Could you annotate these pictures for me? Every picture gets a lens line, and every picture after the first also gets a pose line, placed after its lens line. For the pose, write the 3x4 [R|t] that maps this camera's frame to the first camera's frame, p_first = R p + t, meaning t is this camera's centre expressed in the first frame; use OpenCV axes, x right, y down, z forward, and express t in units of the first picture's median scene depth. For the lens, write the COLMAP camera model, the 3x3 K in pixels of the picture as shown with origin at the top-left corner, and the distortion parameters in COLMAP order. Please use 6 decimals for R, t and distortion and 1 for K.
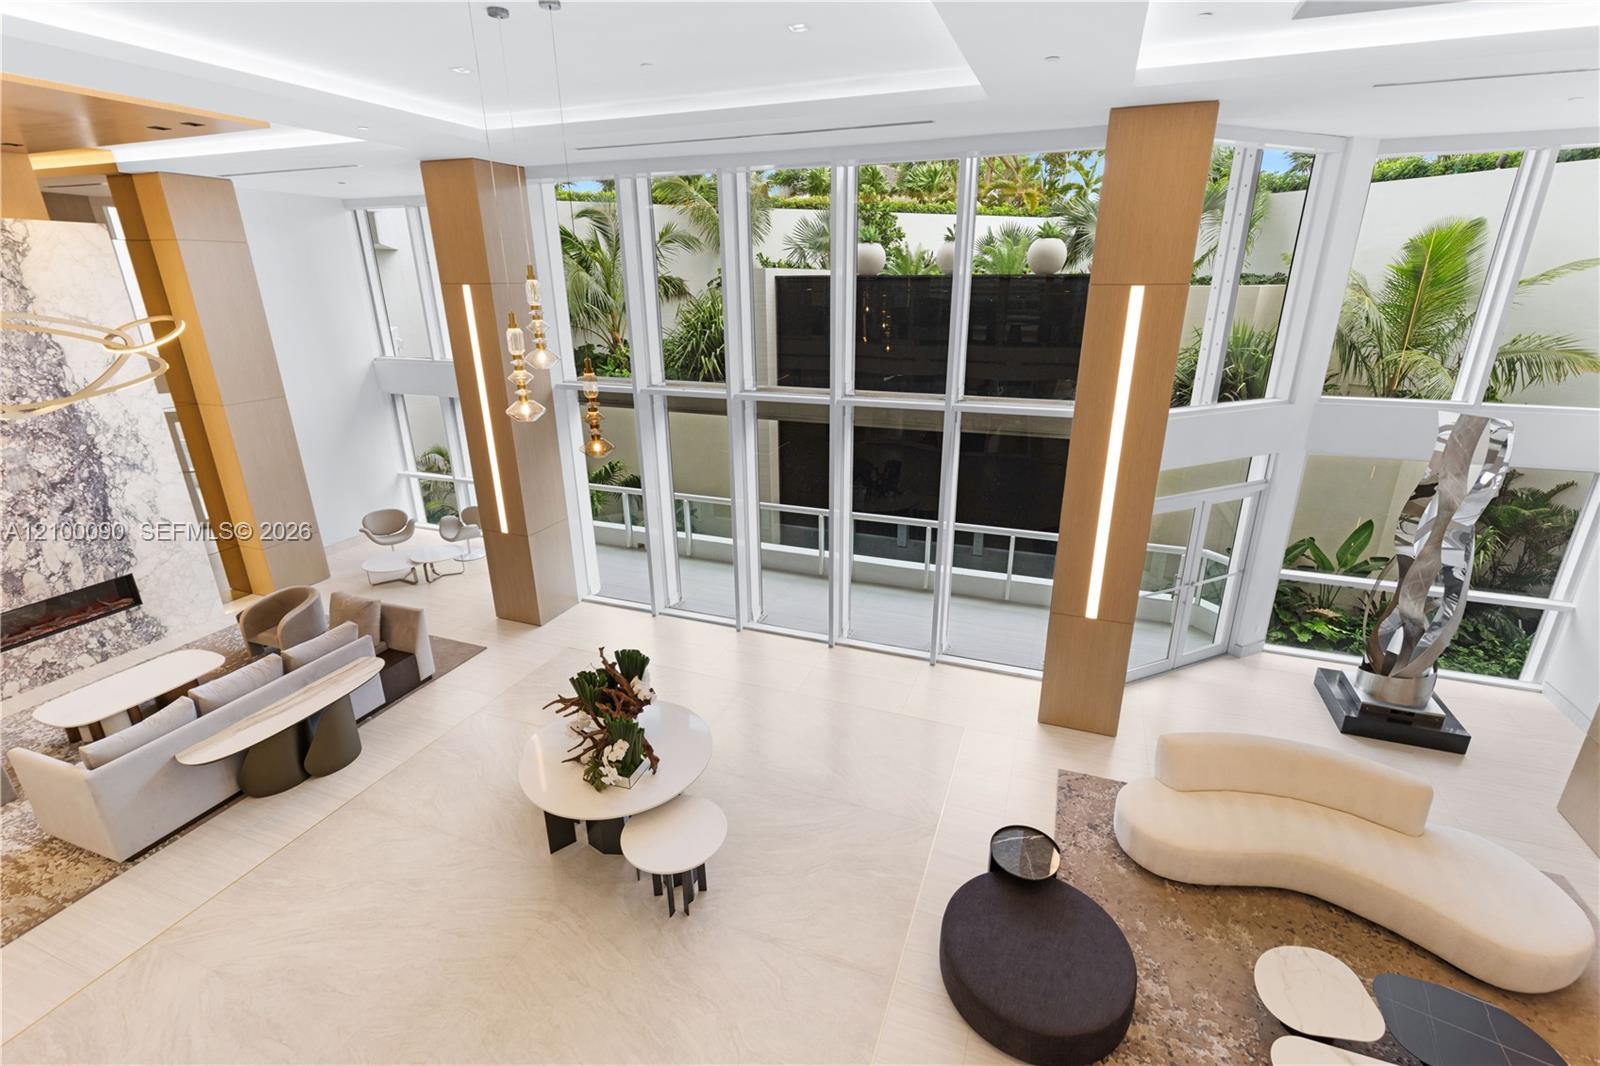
lens RADIAL K [[732.2, 0, 787.8], [0, 732.2, 541.4], [0, 0, 1]] dist [-0.002843, 0.000907]
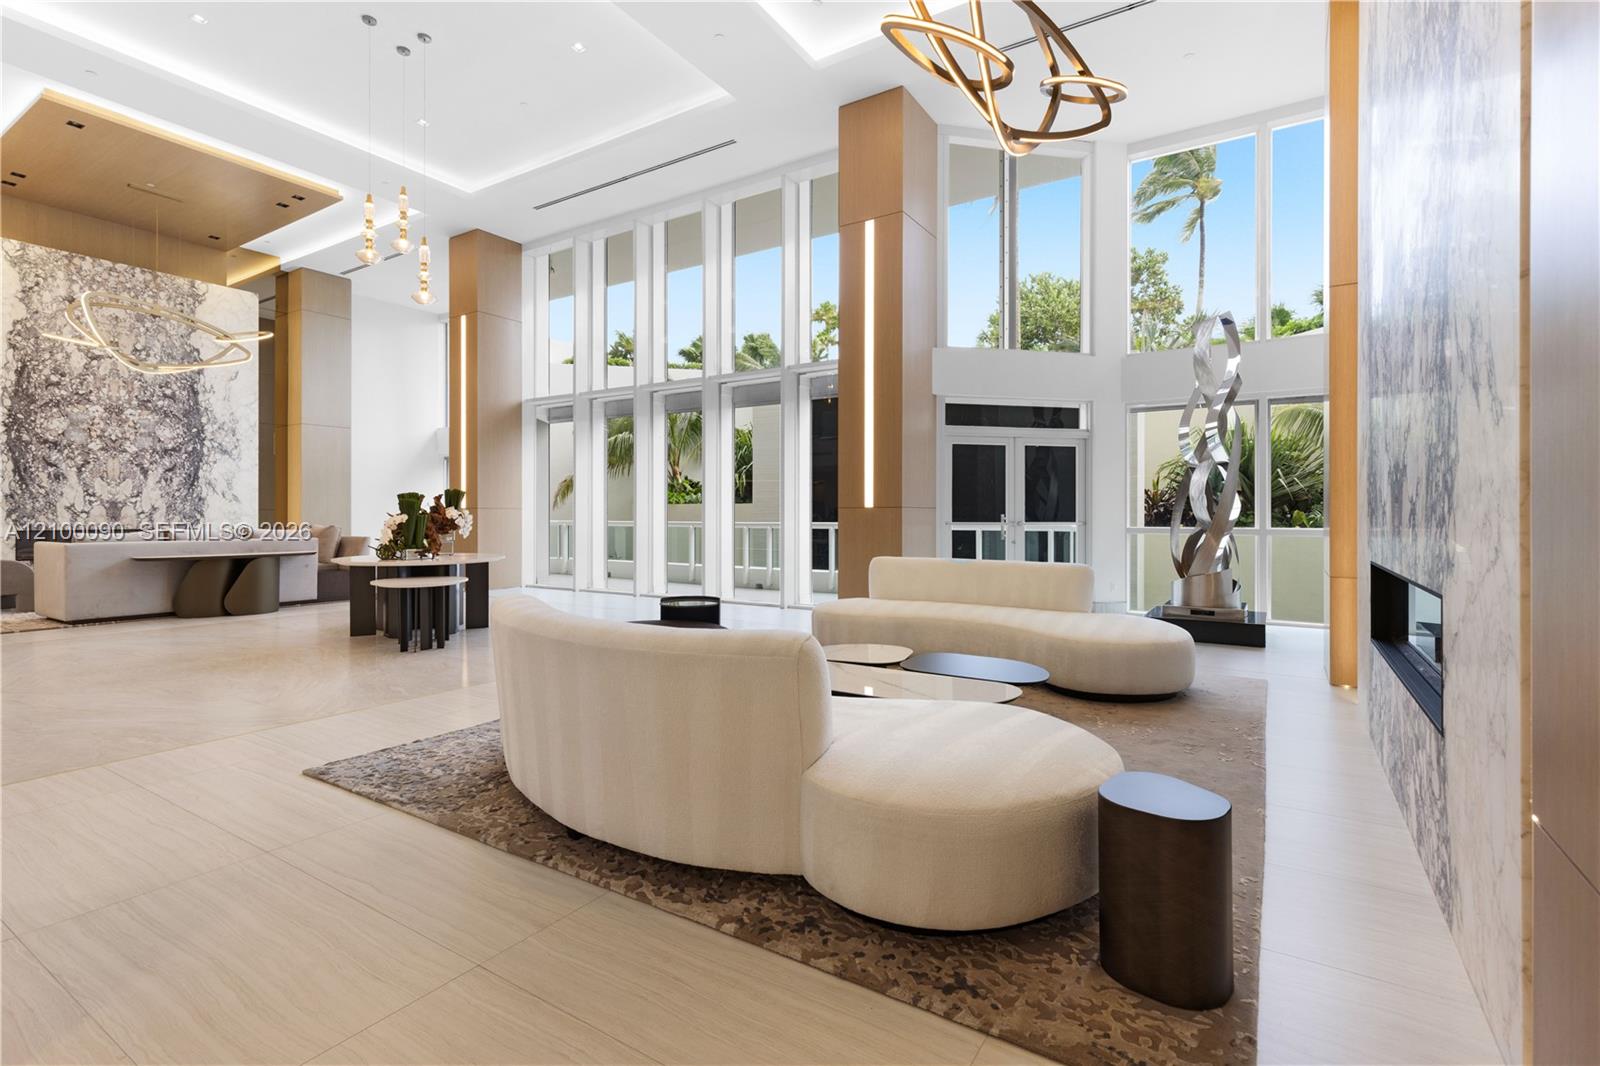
lens RADIAL K [[732.2, 0, 767.6], [0, 732.2, 513.3], [0, 0, 1]] dist [-0.002843, 0.000907]
pose [[0.978328, 0.014972, -0.206518, 0.402305], [-0.084352, 0.939686, -0.331473, 0.396566], [0.189099, 0.341710, 0.920585, -0.025000]]
